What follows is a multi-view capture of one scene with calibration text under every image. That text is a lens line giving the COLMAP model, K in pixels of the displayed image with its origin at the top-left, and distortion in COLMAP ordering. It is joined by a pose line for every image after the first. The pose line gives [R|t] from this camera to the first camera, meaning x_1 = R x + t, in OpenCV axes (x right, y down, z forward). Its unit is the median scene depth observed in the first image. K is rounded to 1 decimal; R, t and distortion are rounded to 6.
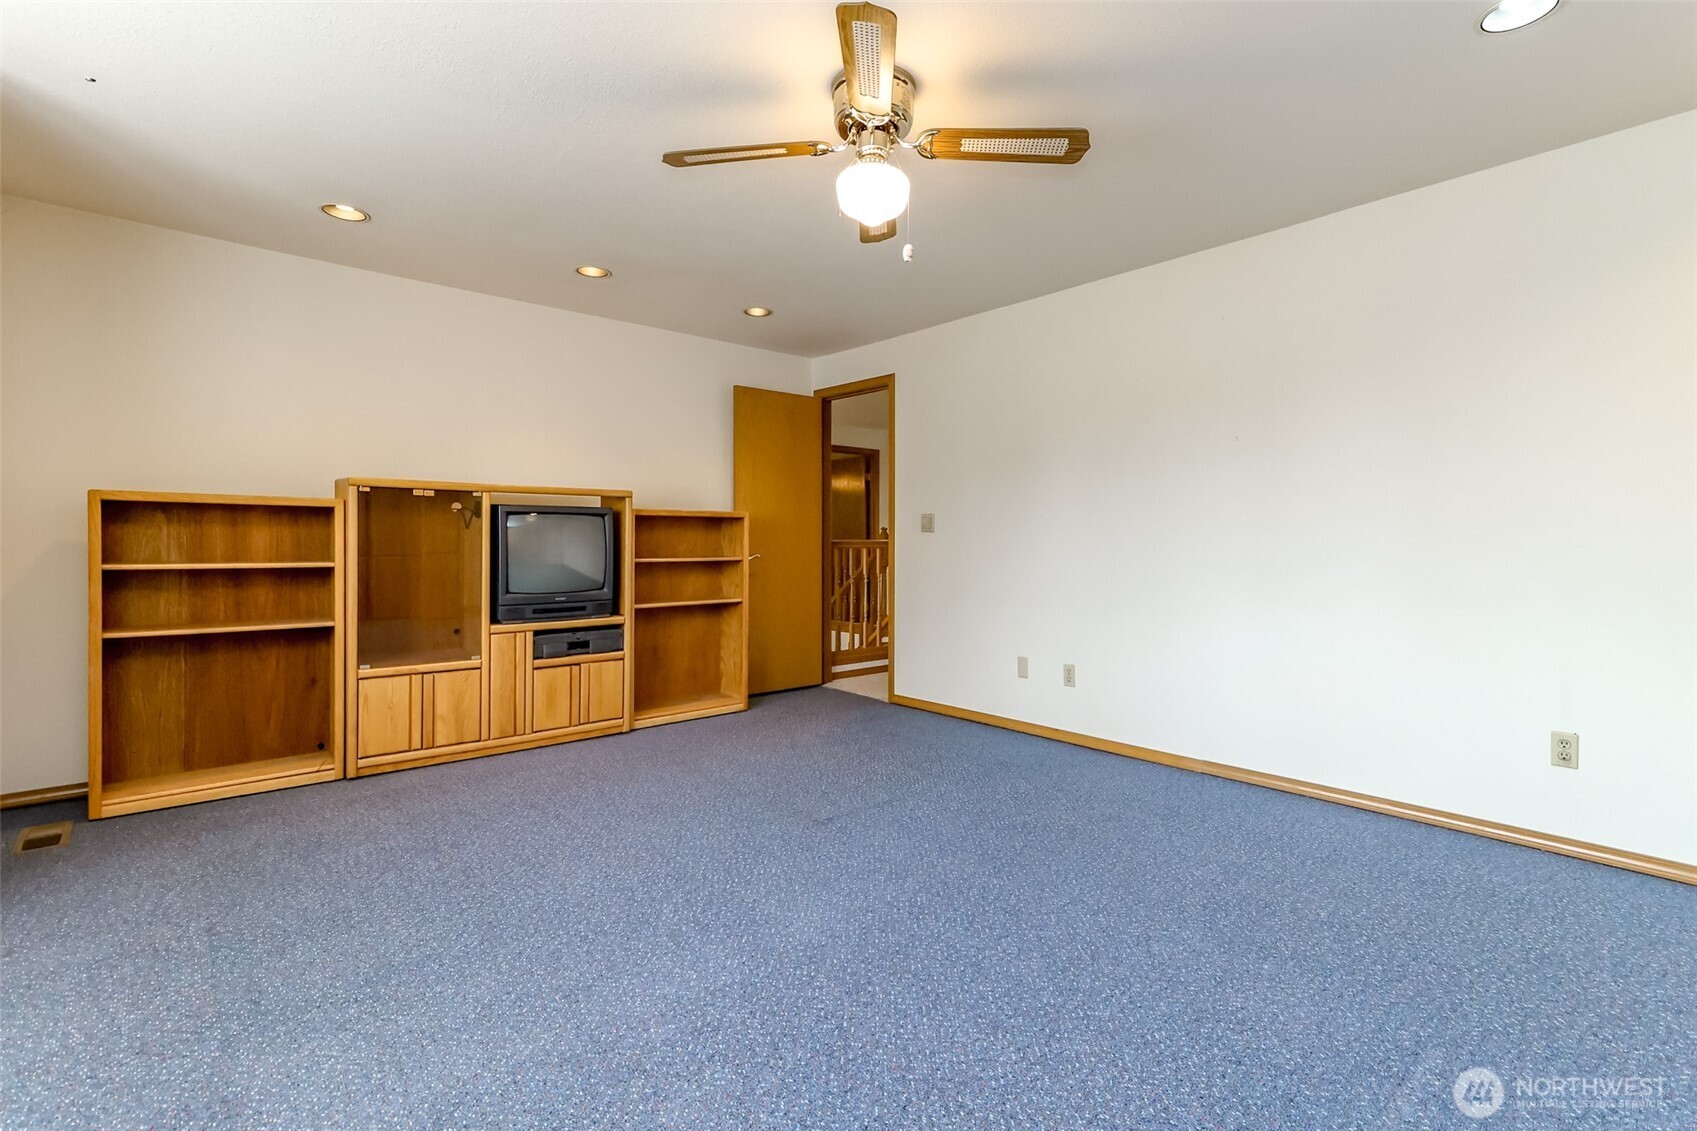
lens RADIAL K [[784.7, 0, 864.6], [0, 784.7, 553.9], [0, 0, 1]] dist [0.015858, 0.000280]
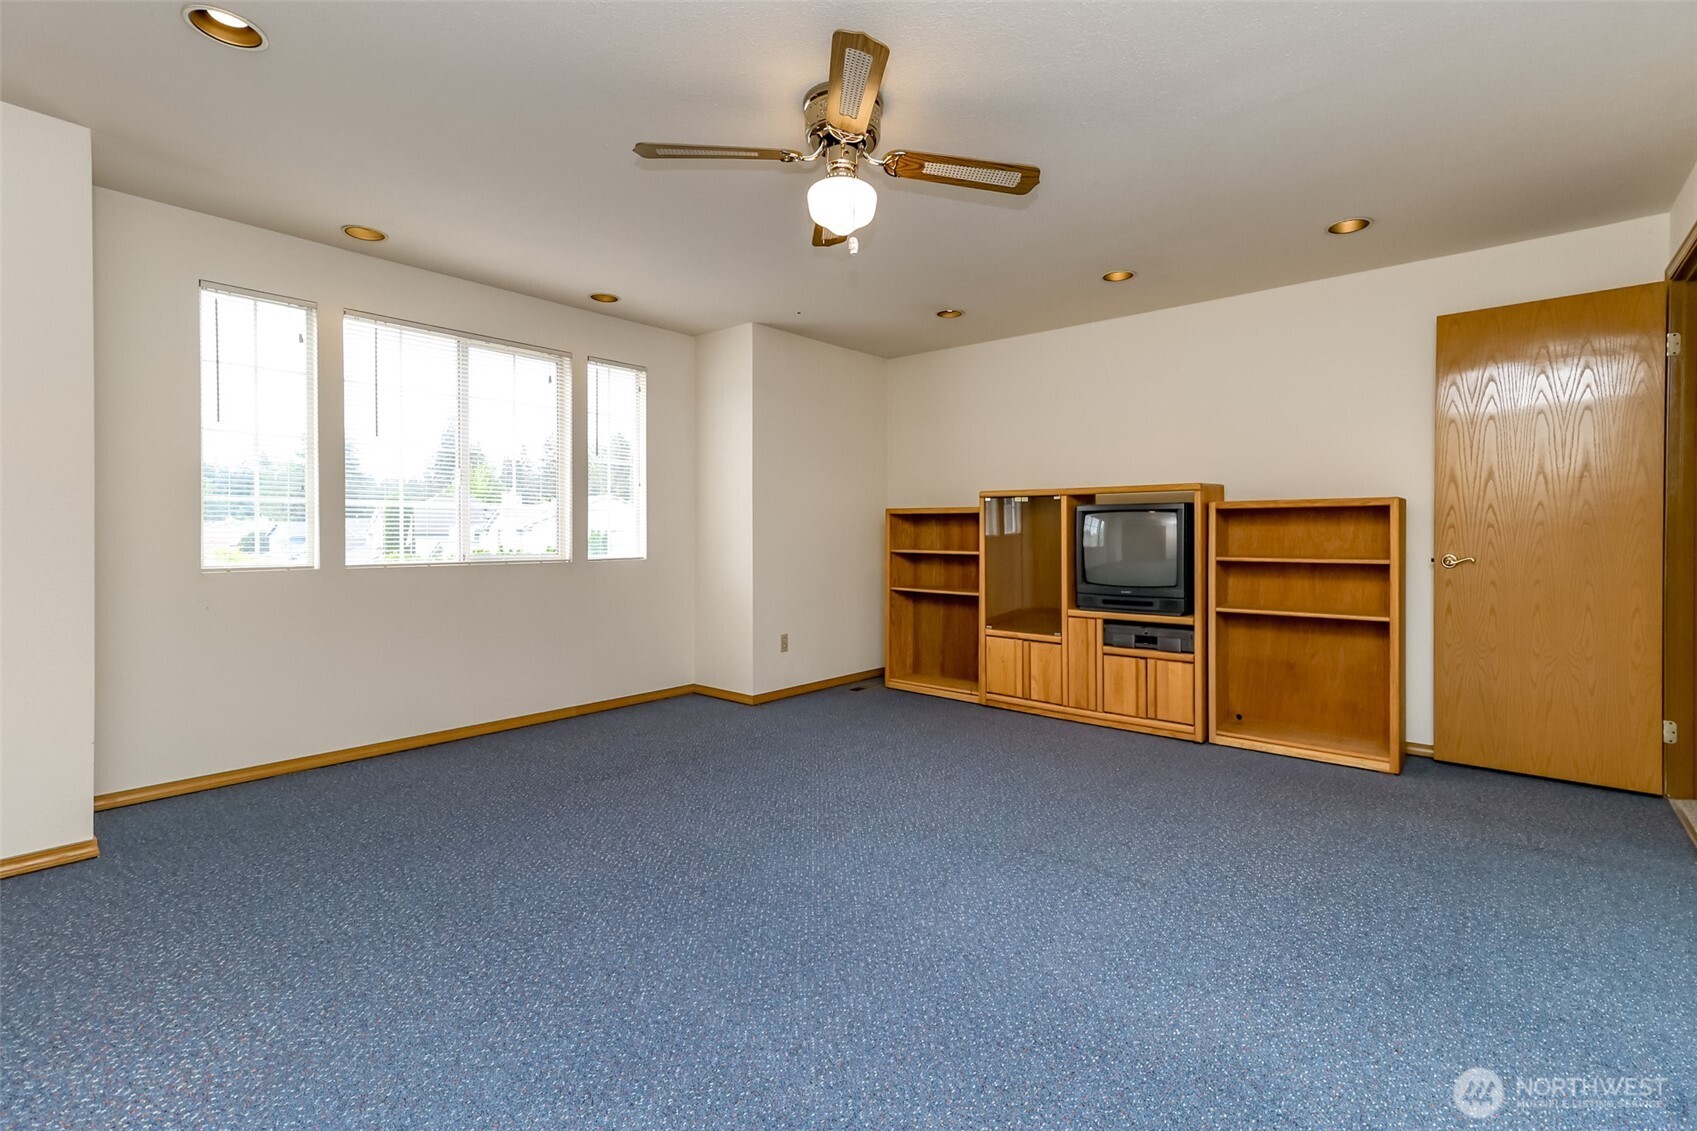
lens RADIAL K [[784.7, 0, 864.6], [0, 784.7, 553.9], [0, 0, 1]] dist [0.015858, 0.000280]
pose [[0.140644, 0.023686, -0.989777, 0.617622], [-0.021093, 0.999559, 0.020923, -0.008547], [0.989836, 0.017934, 0.141081, 0.524804]]
